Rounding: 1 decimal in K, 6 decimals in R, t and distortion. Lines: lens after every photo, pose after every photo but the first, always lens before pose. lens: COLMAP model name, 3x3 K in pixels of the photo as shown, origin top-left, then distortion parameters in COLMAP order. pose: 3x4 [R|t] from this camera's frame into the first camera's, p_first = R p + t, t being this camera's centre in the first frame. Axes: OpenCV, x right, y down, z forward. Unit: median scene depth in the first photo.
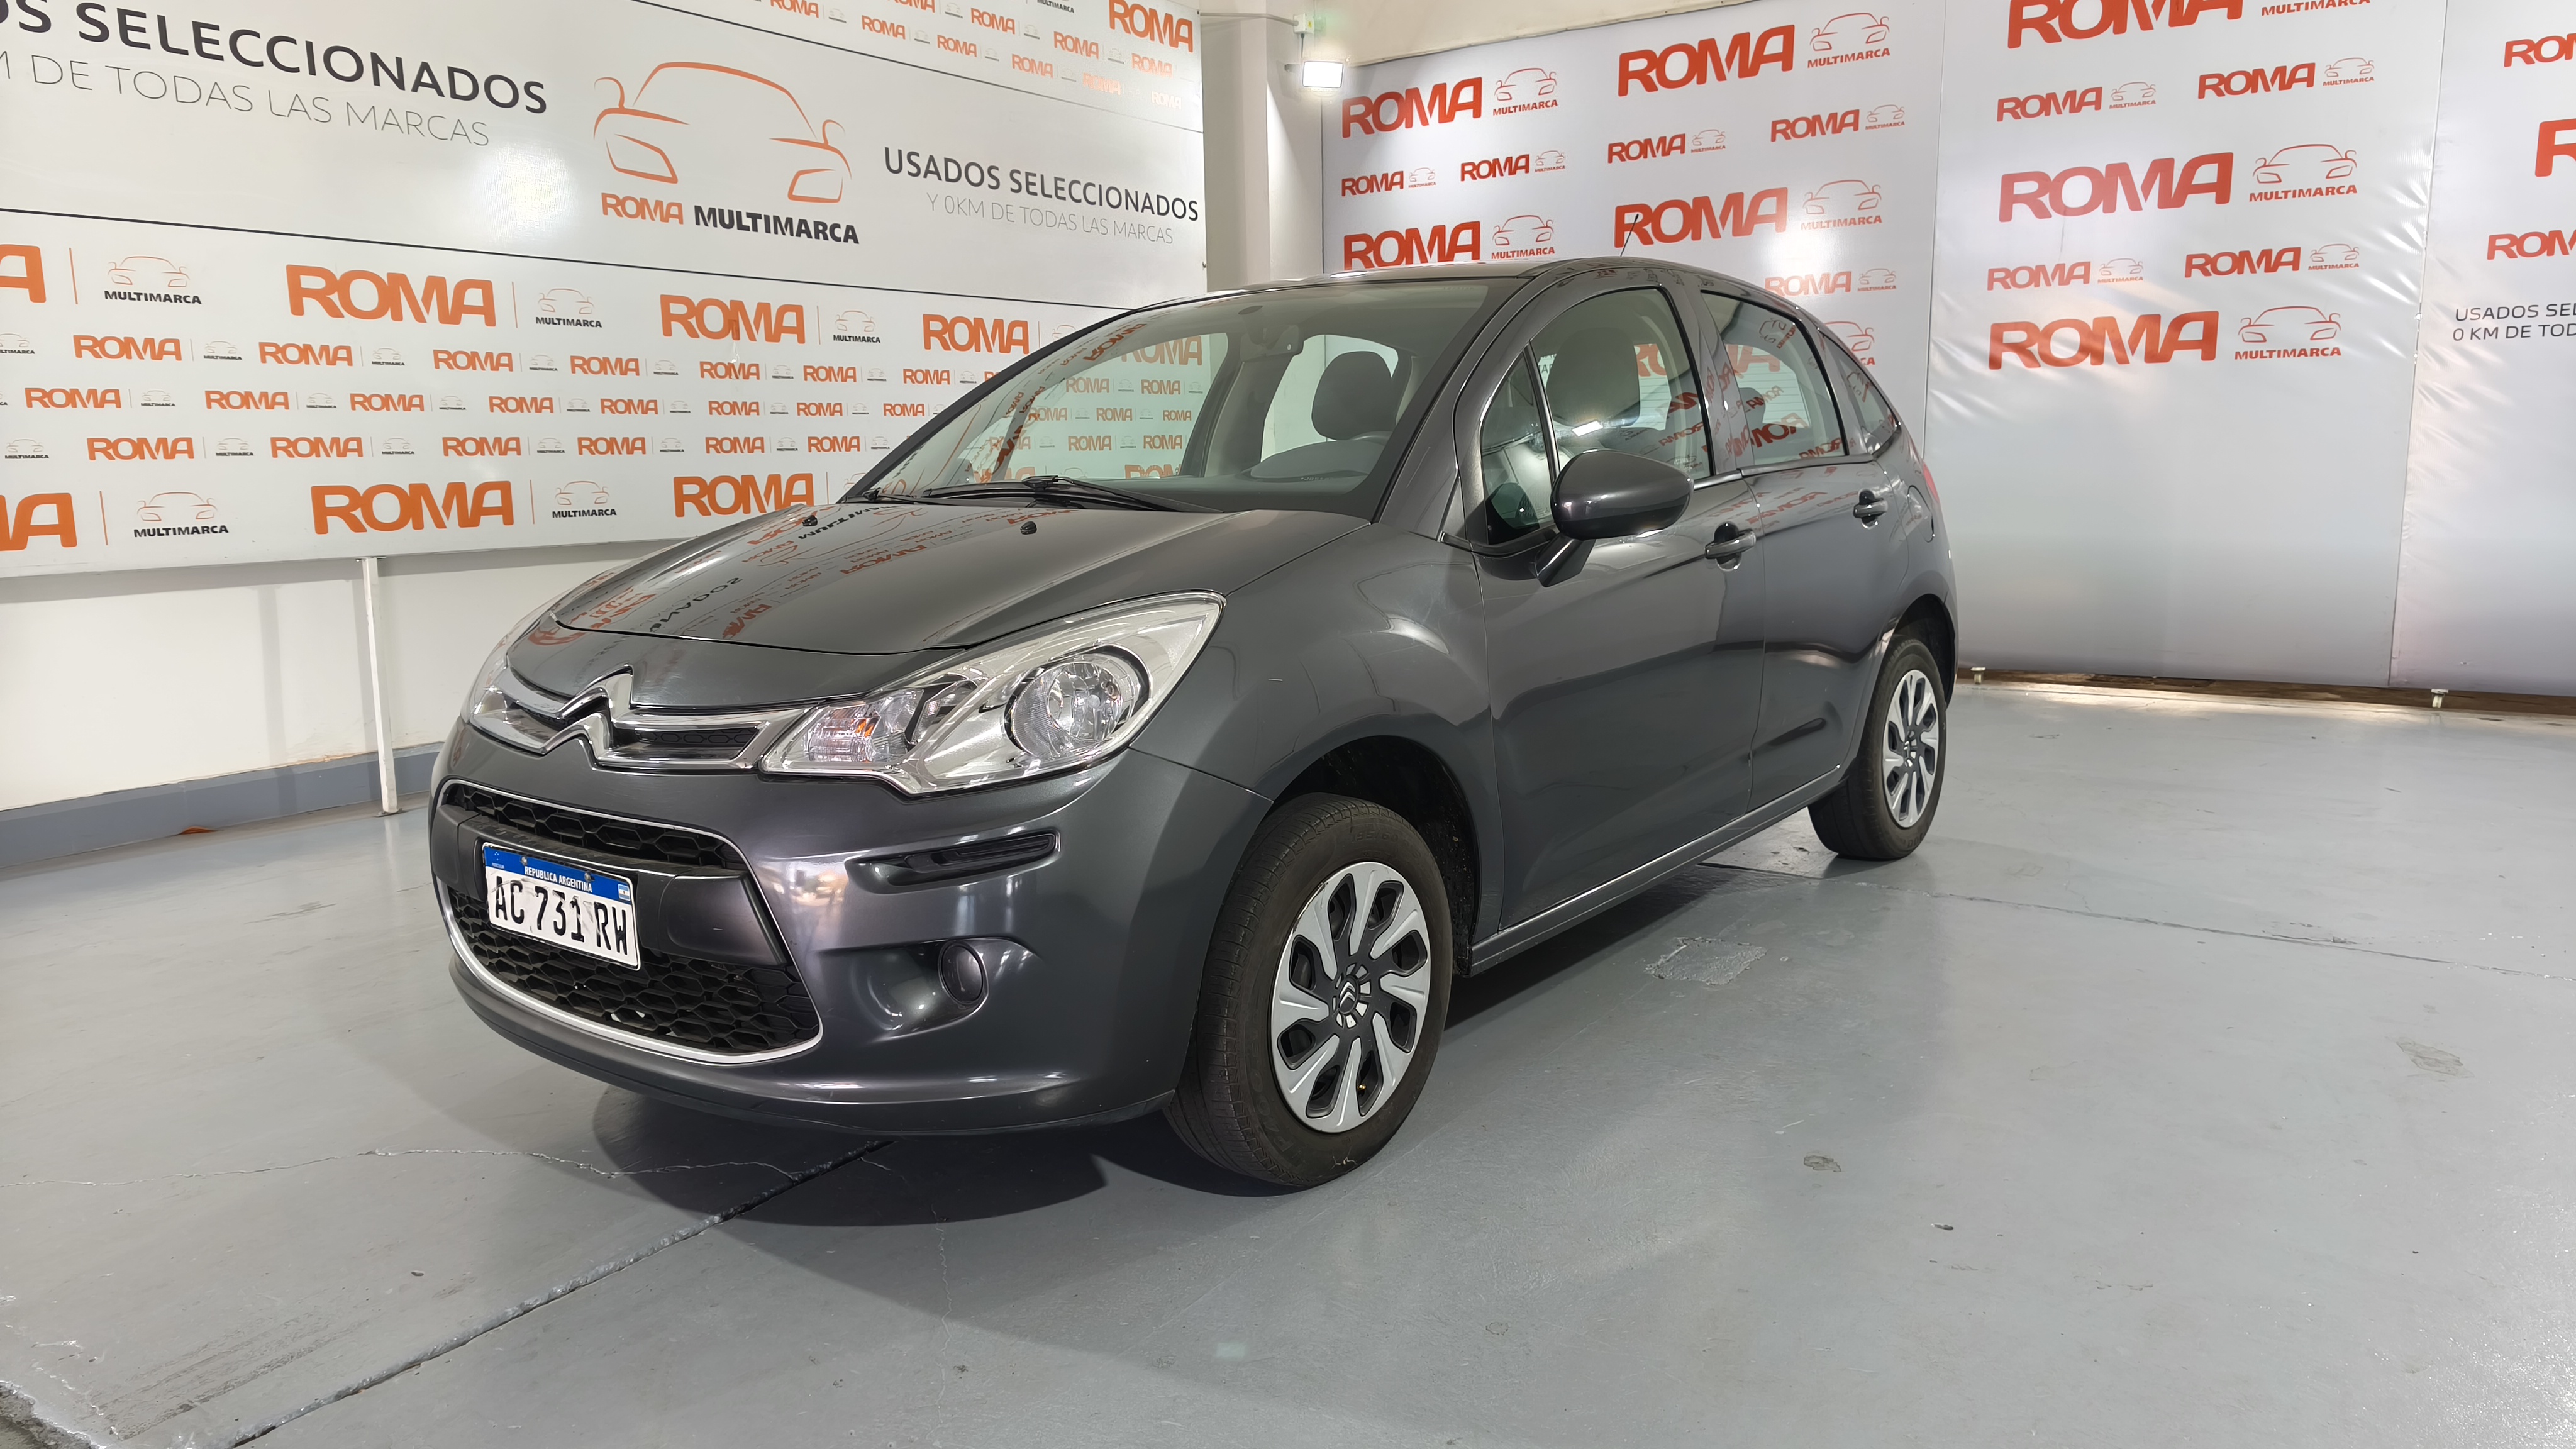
lens RADIAL K [[1813.0, 0, 1288.0], [0, 1813.0, 724.5], [0, 0, 1]] dist [0.087564, -0.000454]
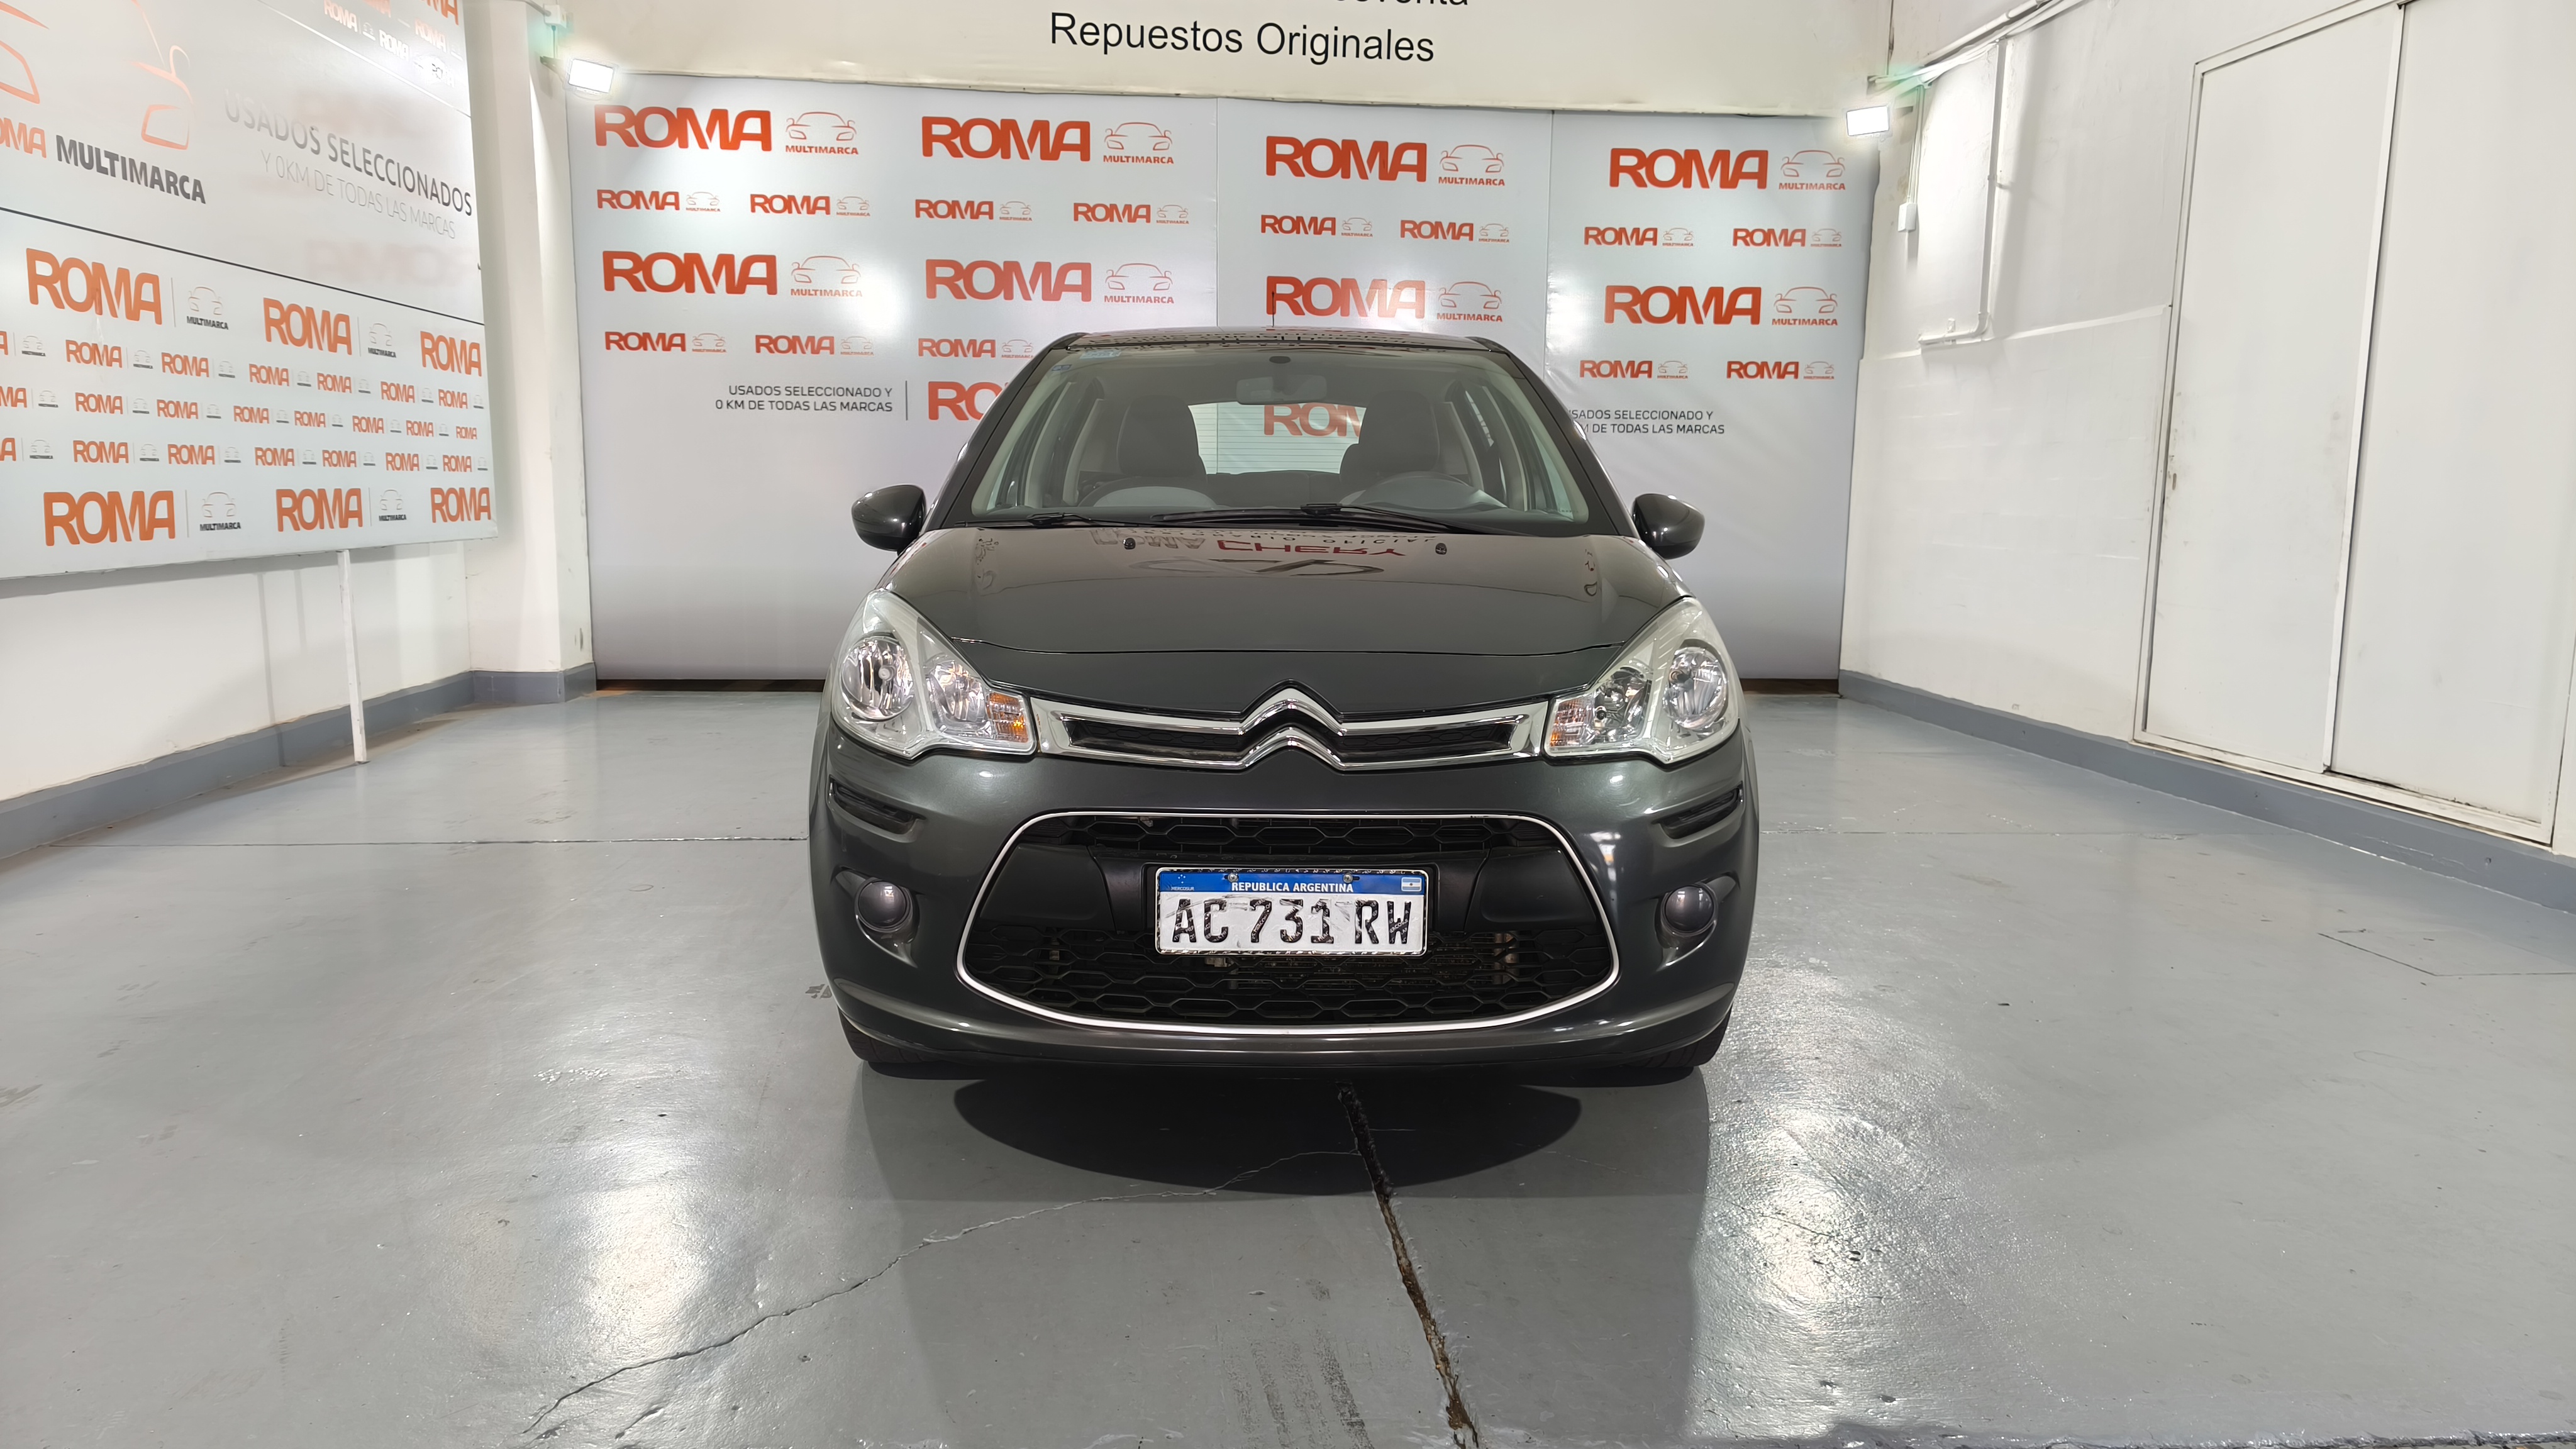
lens RADIAL K [[1688.6, 0, 1284.8], [0, 1688.6, 760.1], [0, 0, 1]] dist [0.184869, -0.136906]
pose [[0.771224, -0.085740, 0.630763, -0.415797], [0.083454, 0.995954, 0.033343, -0.007733], [-0.631069, 0.026925, 0.775259, 0.114396]]
